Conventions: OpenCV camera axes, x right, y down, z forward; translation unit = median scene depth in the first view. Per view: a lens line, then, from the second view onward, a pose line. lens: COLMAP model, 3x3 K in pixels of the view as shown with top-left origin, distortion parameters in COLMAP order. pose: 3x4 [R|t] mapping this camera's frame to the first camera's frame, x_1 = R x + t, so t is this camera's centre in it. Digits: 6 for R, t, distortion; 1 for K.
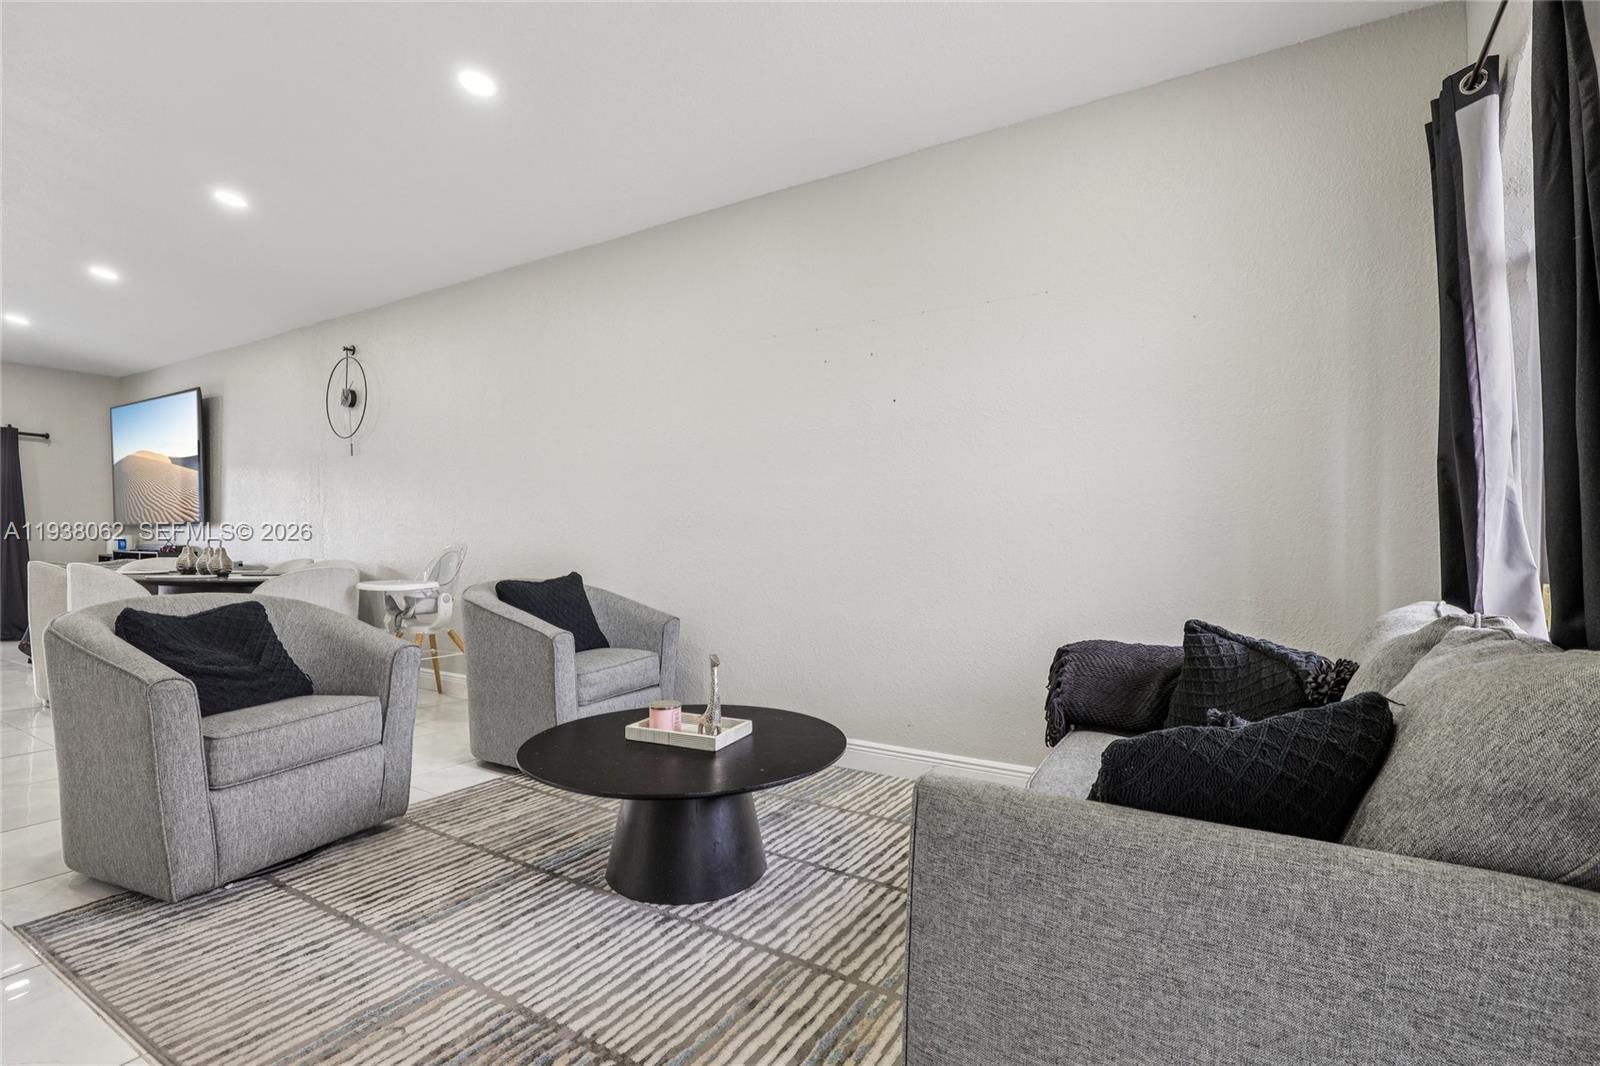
lens RADIAL K [[731.3, 0, 808.1], [0, 731.3, 535.9], [0, 0, 1]] dist [-0.001862, 0.001237]
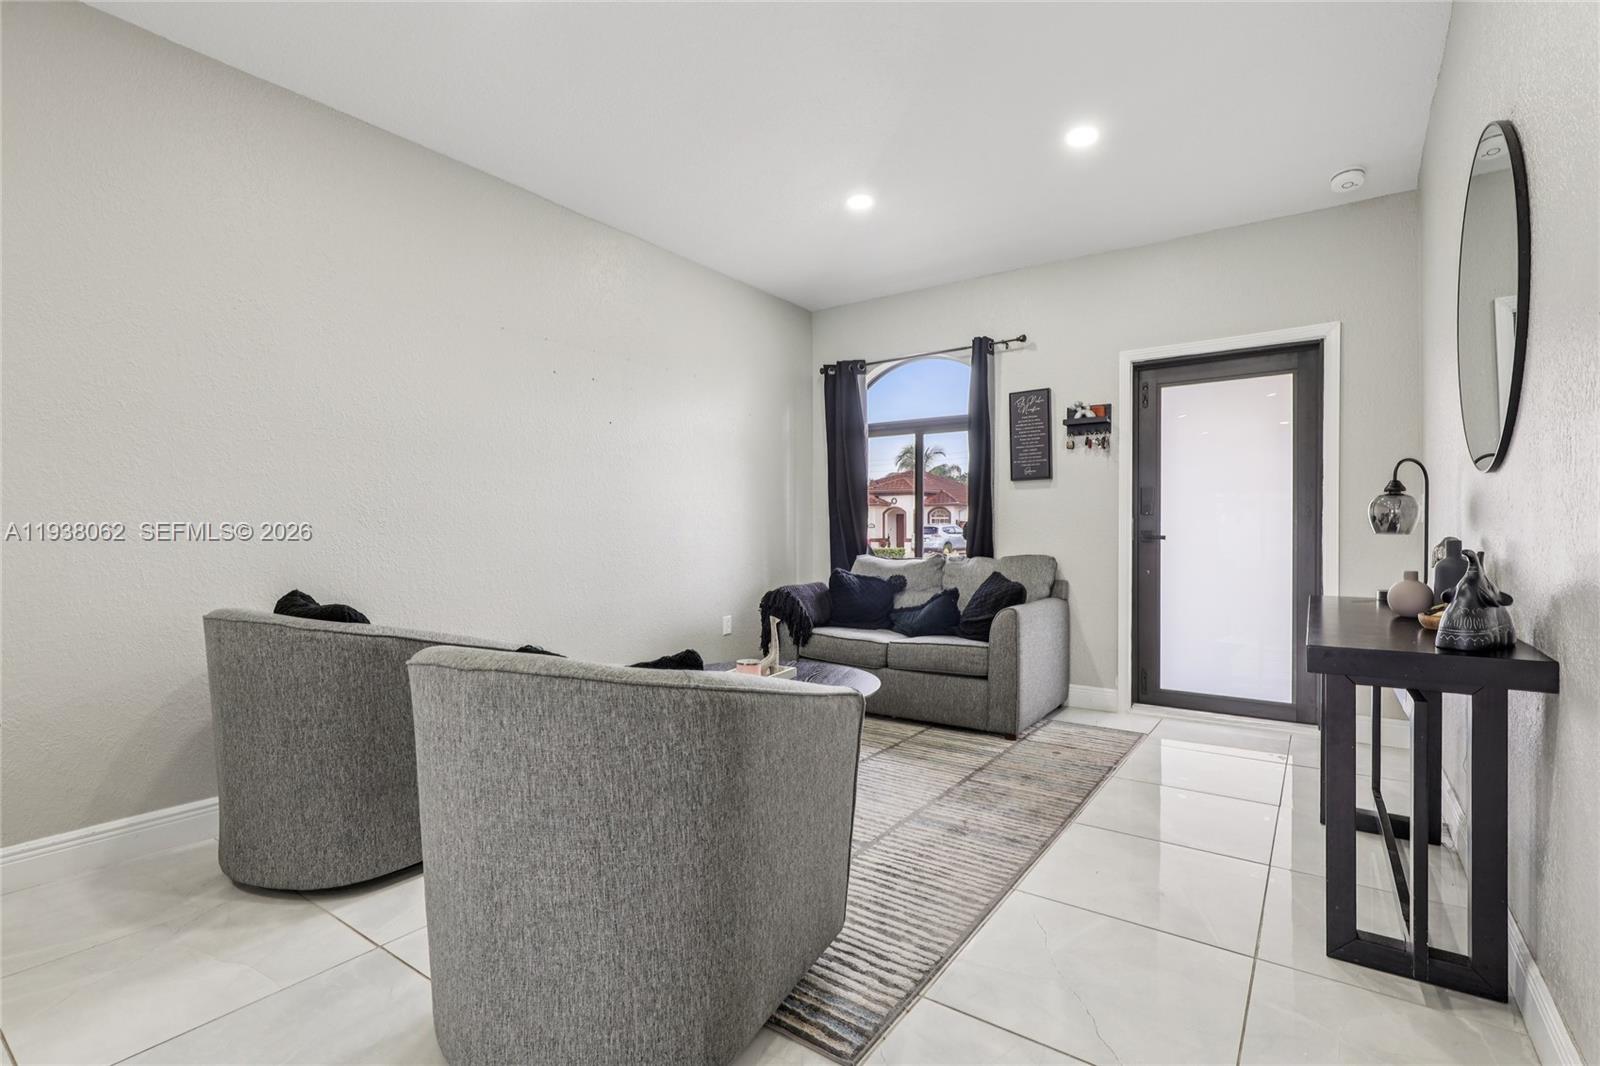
lens RADIAL K [[731.3, 0, 810.4], [0, 731.3, 541.8], [0, 0, 1]] dist [-0.001862, 0.001237]
pose [[0.068231, -0.016997, 0.997525, -2.016201], [0.001383, 0.999856, 0.016942, 0.006192], [-0.997669, 0.000224, 0.068245, 1.115571]]
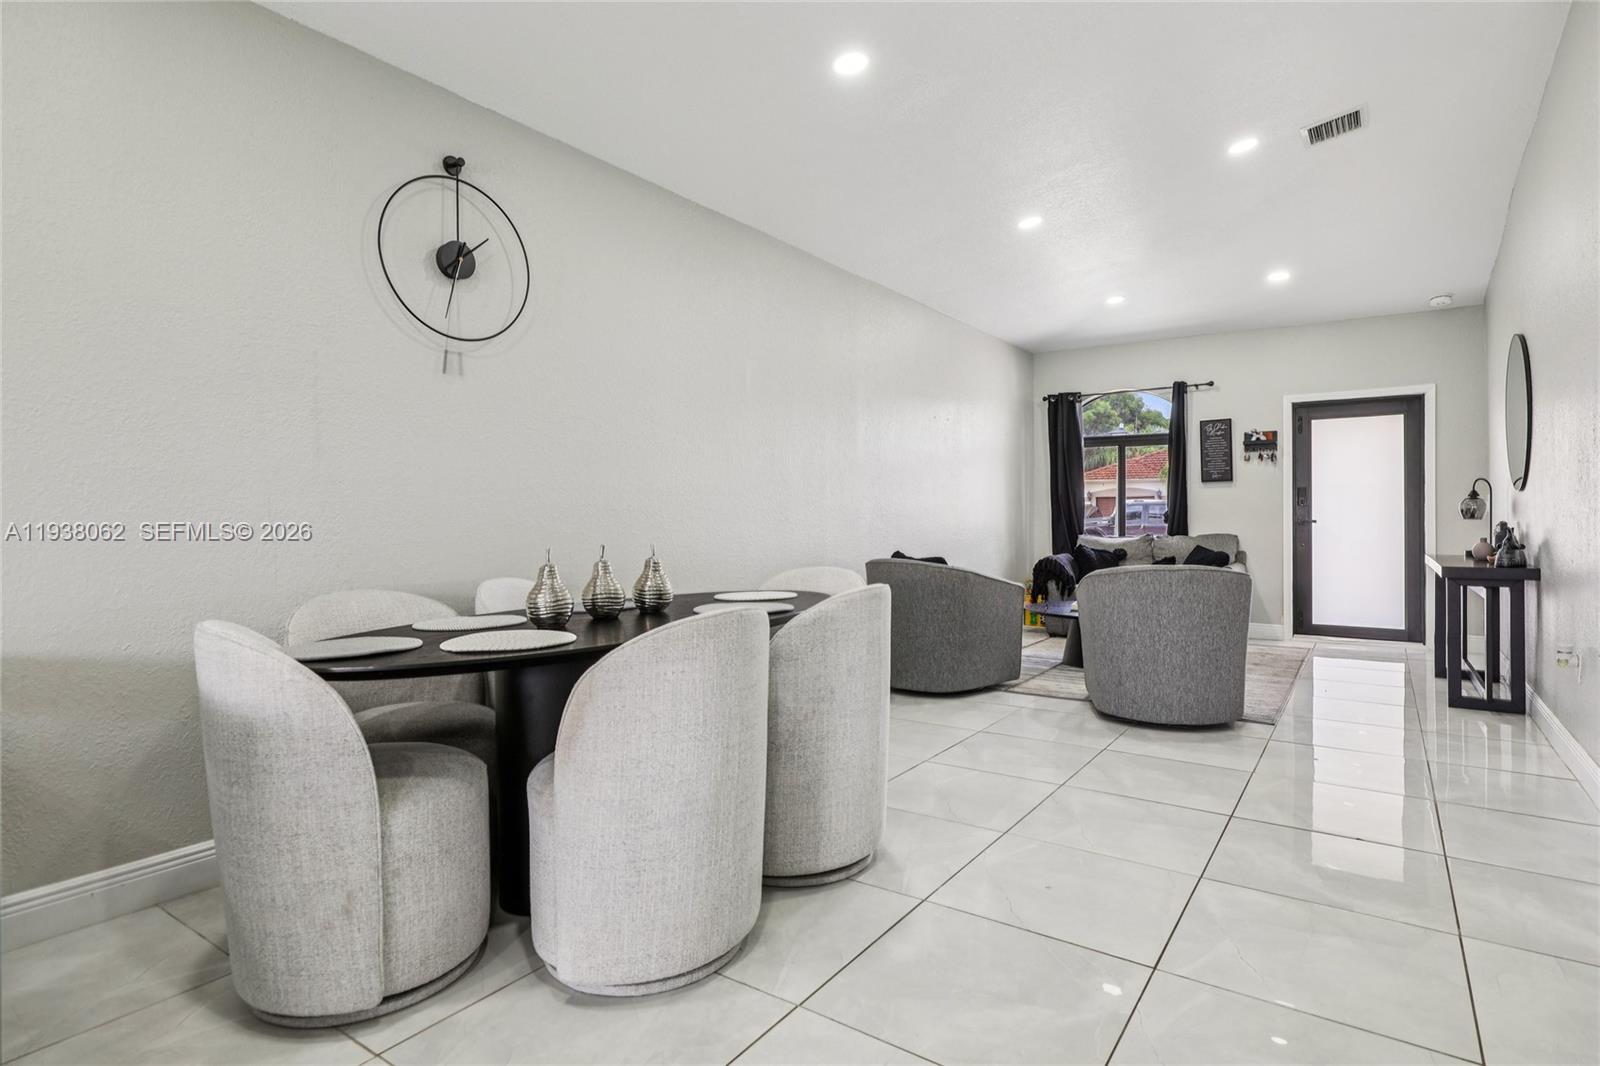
lens RADIAL K [[829.4, 0, 798.9], [0, 829.4, 519.2], [0, 0, 1]] dist [0.000586, -0.001414]
pose [[0.065324, -0.007705, 0.997834, -3.699190], [0.002907, 0.999967, 0.007531, -0.014863], [-0.997860, 0.002409, 0.065344, 2.338640]]
